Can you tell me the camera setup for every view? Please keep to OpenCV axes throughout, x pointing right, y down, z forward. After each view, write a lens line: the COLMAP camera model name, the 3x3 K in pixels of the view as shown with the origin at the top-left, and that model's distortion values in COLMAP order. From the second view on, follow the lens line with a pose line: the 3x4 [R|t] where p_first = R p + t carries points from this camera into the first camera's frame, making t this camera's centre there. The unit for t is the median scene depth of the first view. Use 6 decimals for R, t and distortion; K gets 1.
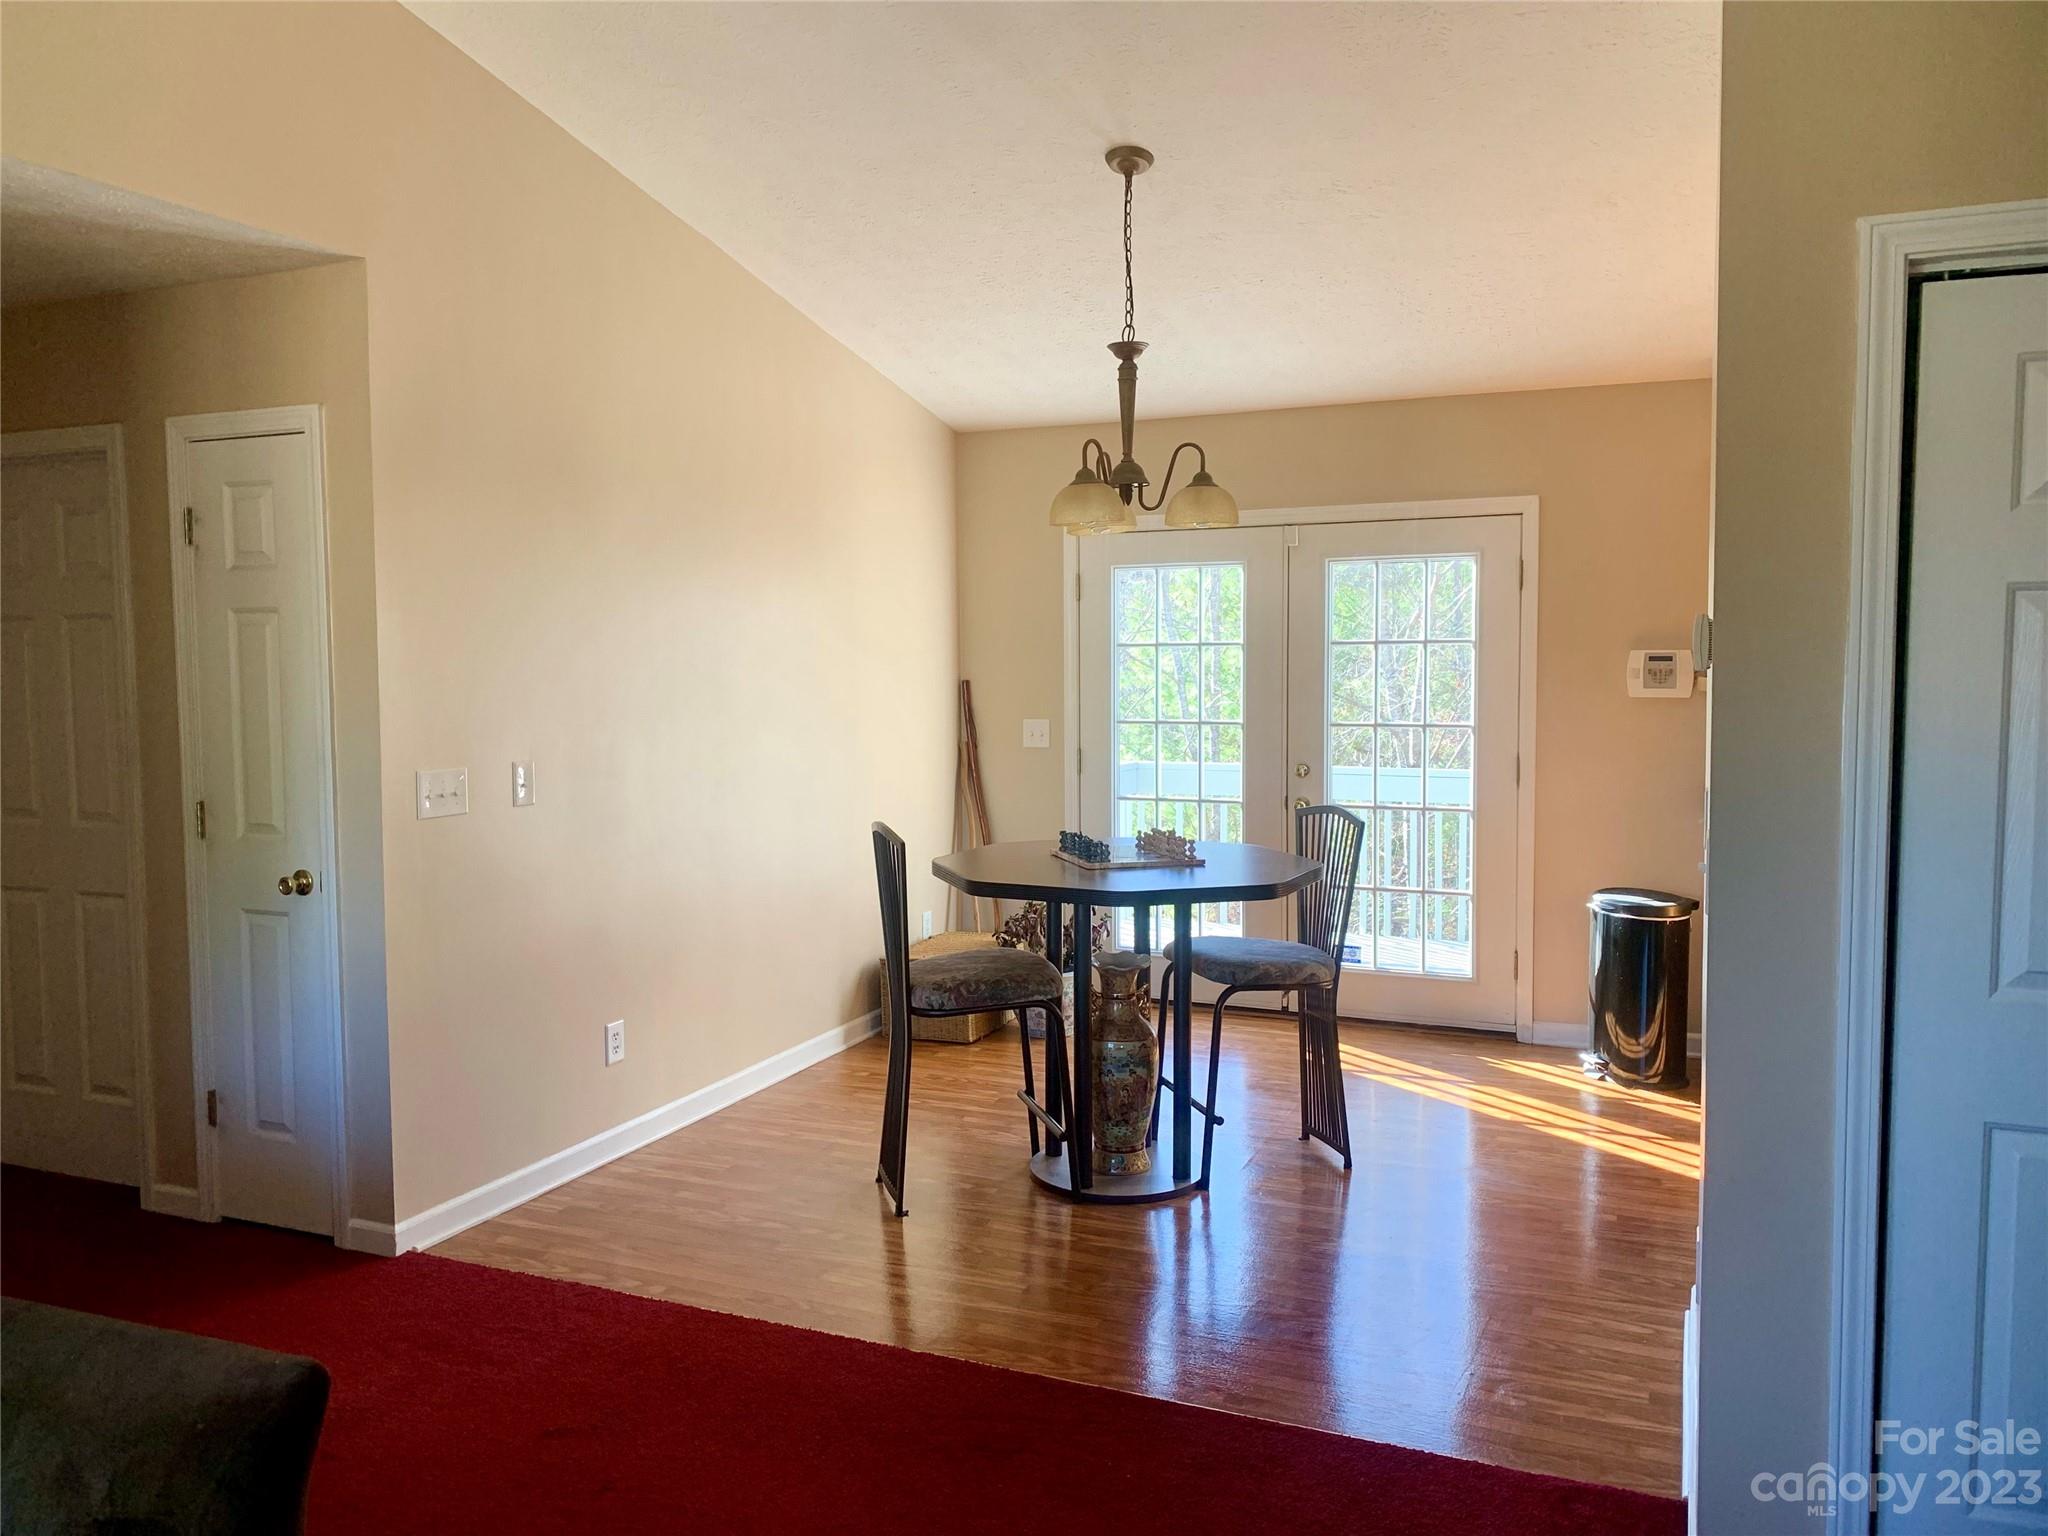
lens RADIAL K [[1557.2, 0, 1013.5], [0, 1557.2, 755.5], [0, 0, 1]] dist [0.048061, -0.063280]
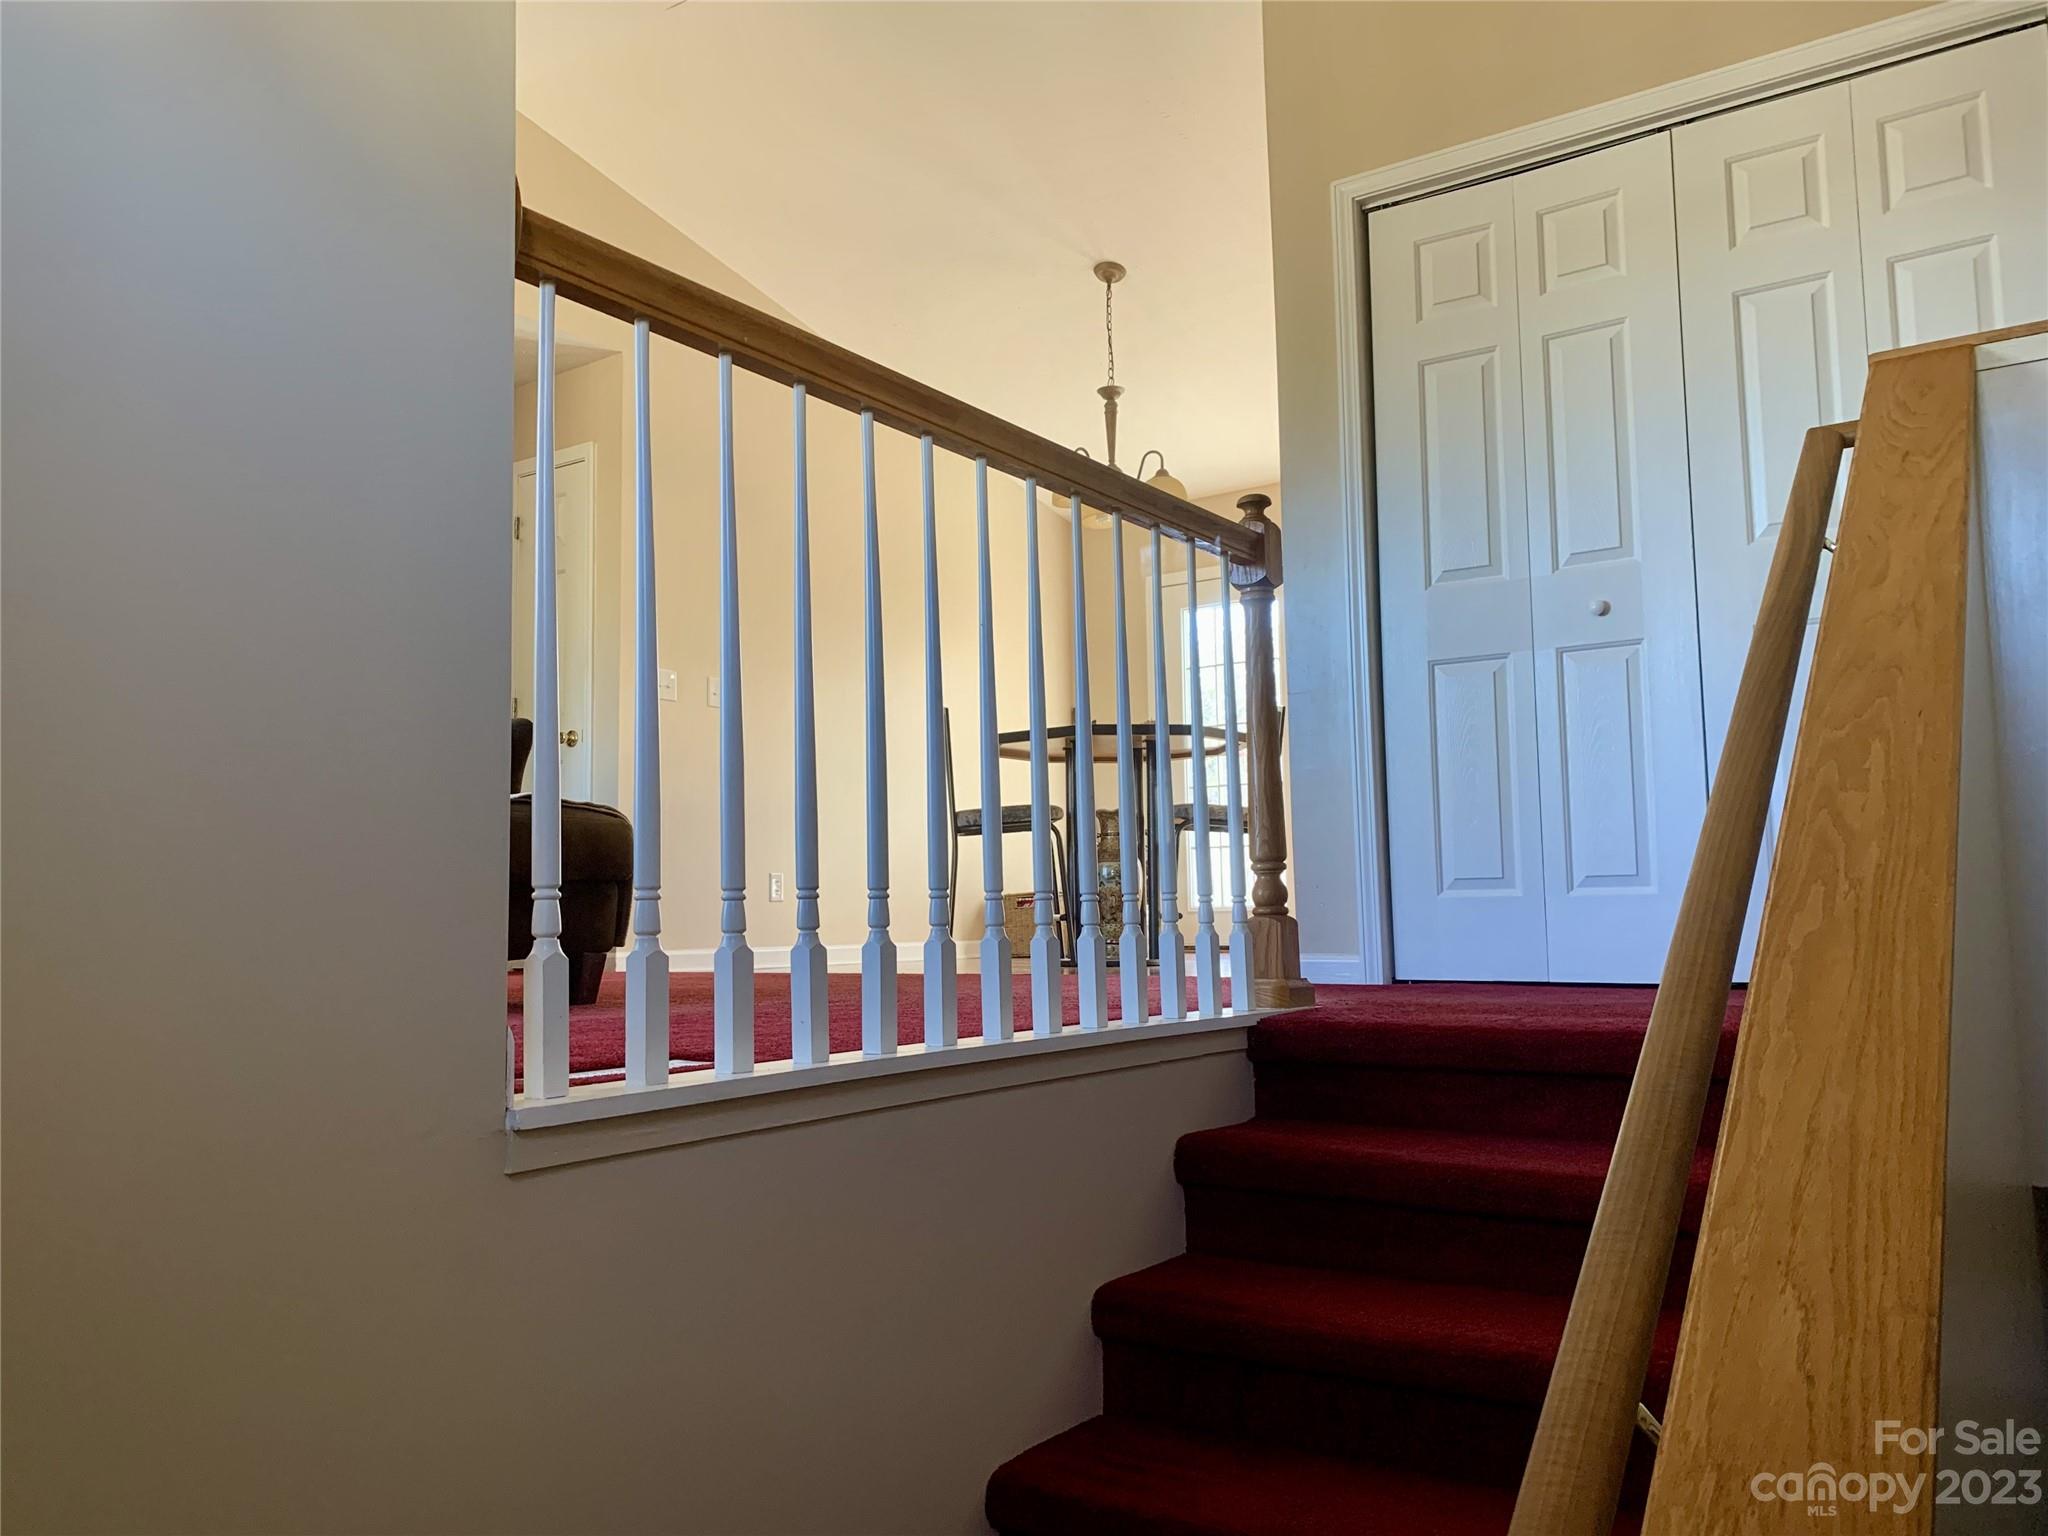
lens RADIAL K [[1557.2, 0, 1041.2], [0, 1557.2, 790.2], [0, 0, 1]] dist [0.048061, -0.063280]
pose [[0.983652, -0.026254, -0.178154, 0.232065], [-0.000971, 0.988528, -0.151037, 0.296560], [0.180075, 0.148741, 0.972342, -0.348068]]
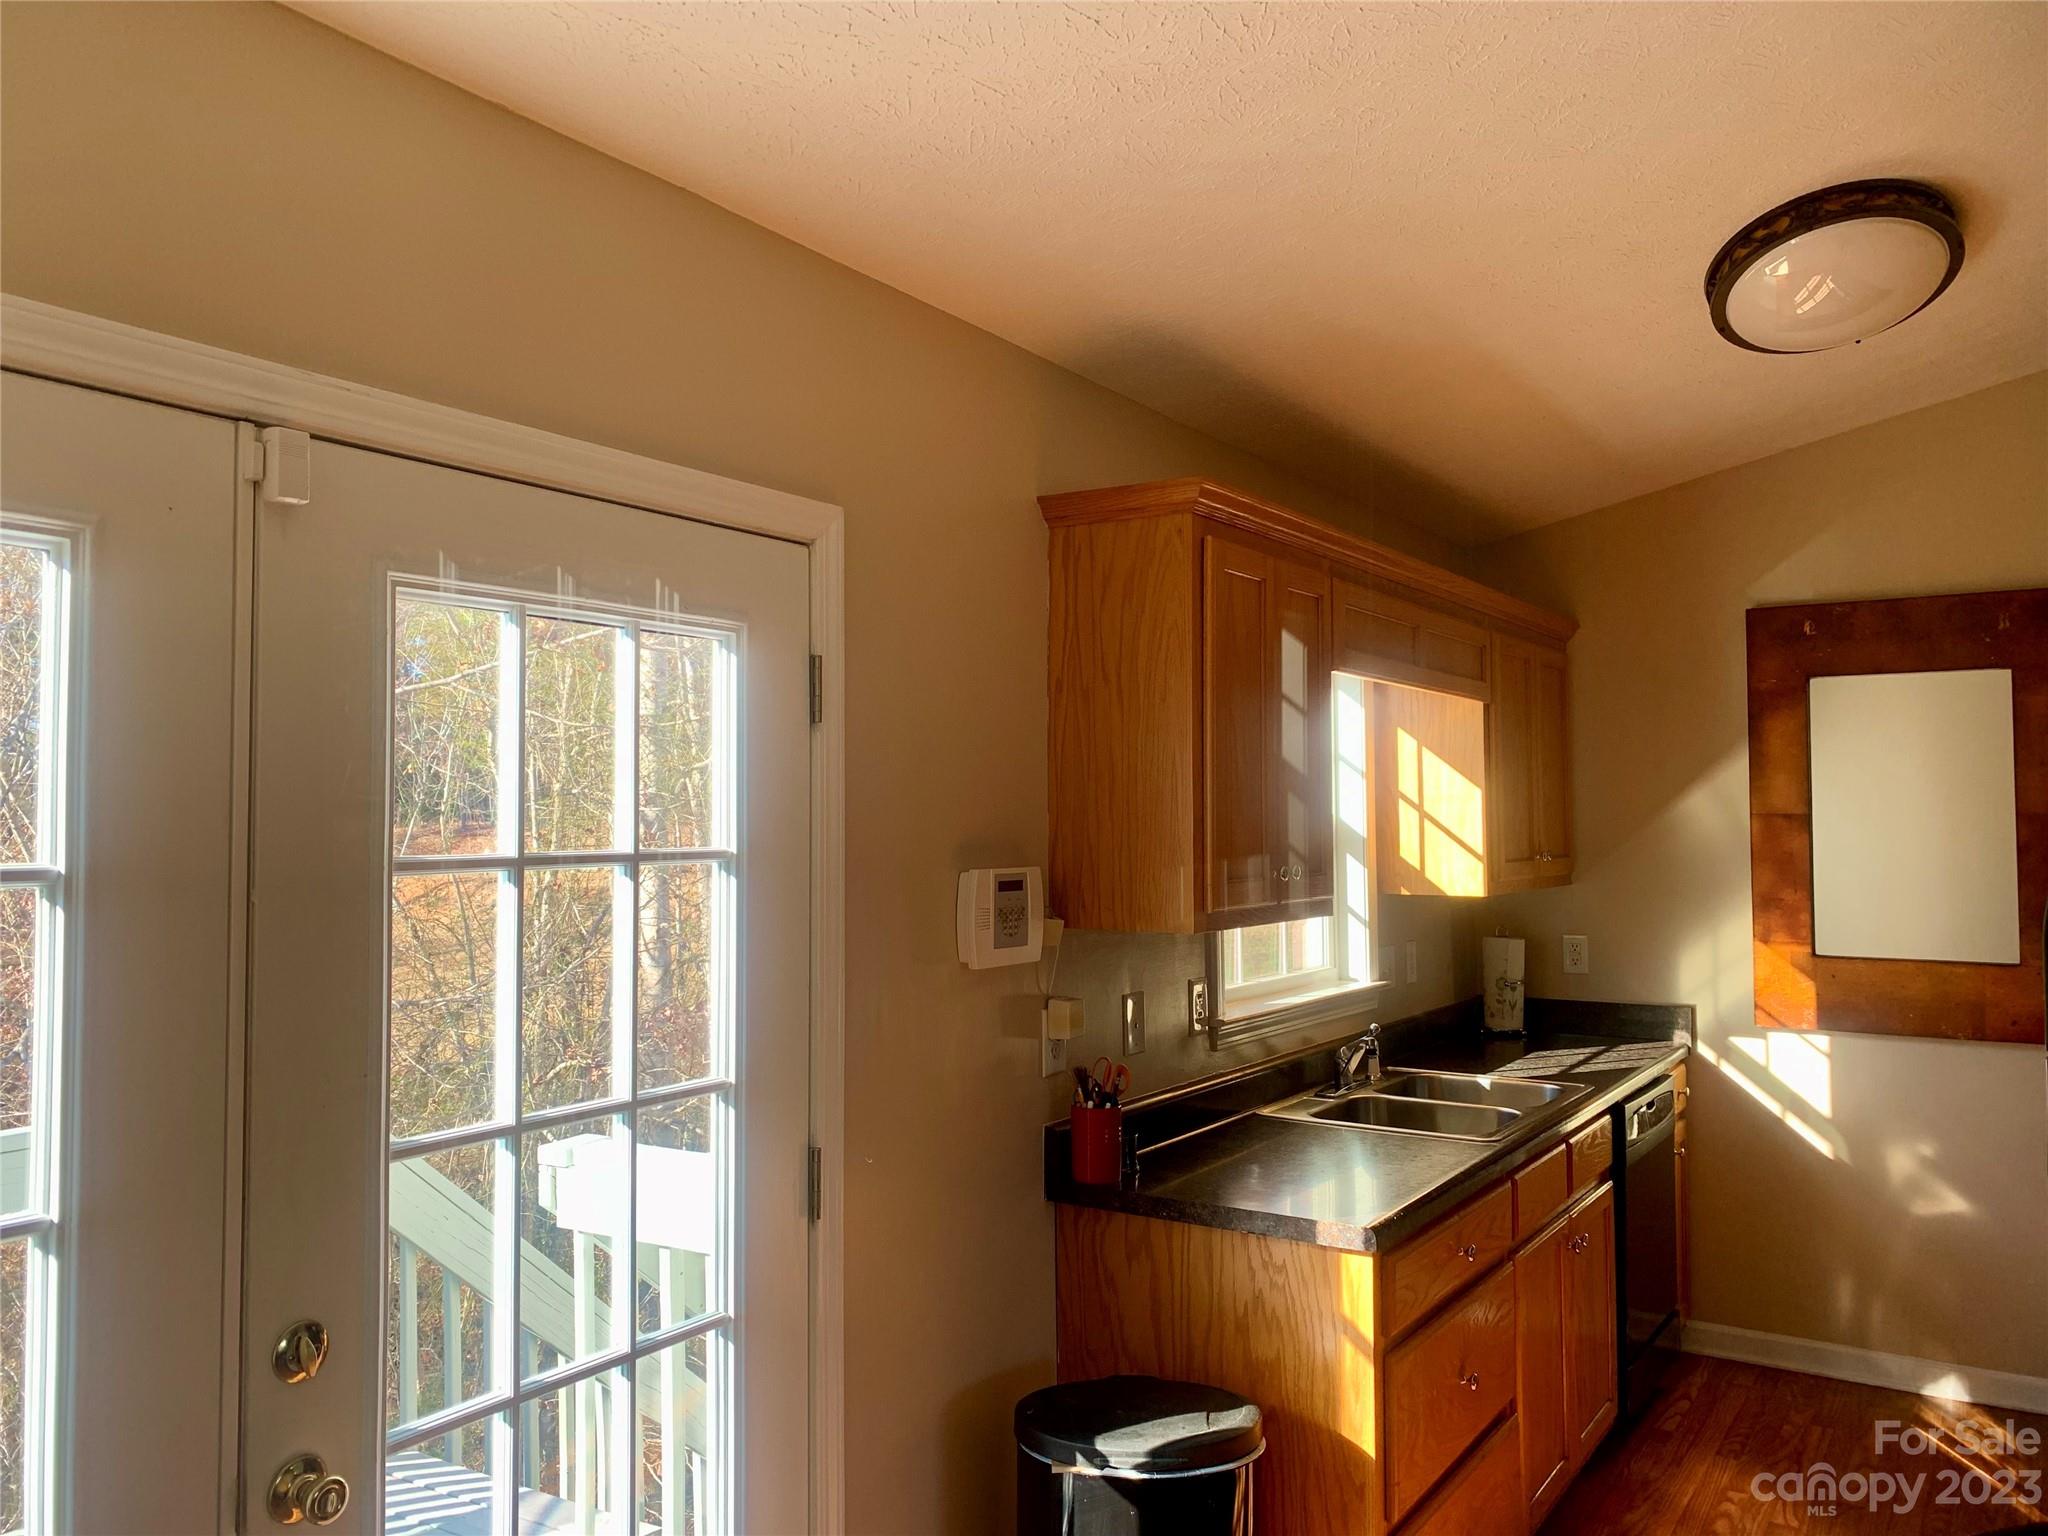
lens RADIAL K [[1557.2, 0, 1008.1], [0, 1557.2, 768.2], [0, 0, 1]] dist [0.048061, -0.063280]
pose [[0.165354, 0.033866, 0.985653, -0.078200], [0.077790, 0.995849, -0.047266, -0.088370], [-0.983162, 0.084490, 0.162033, 1.077806]]
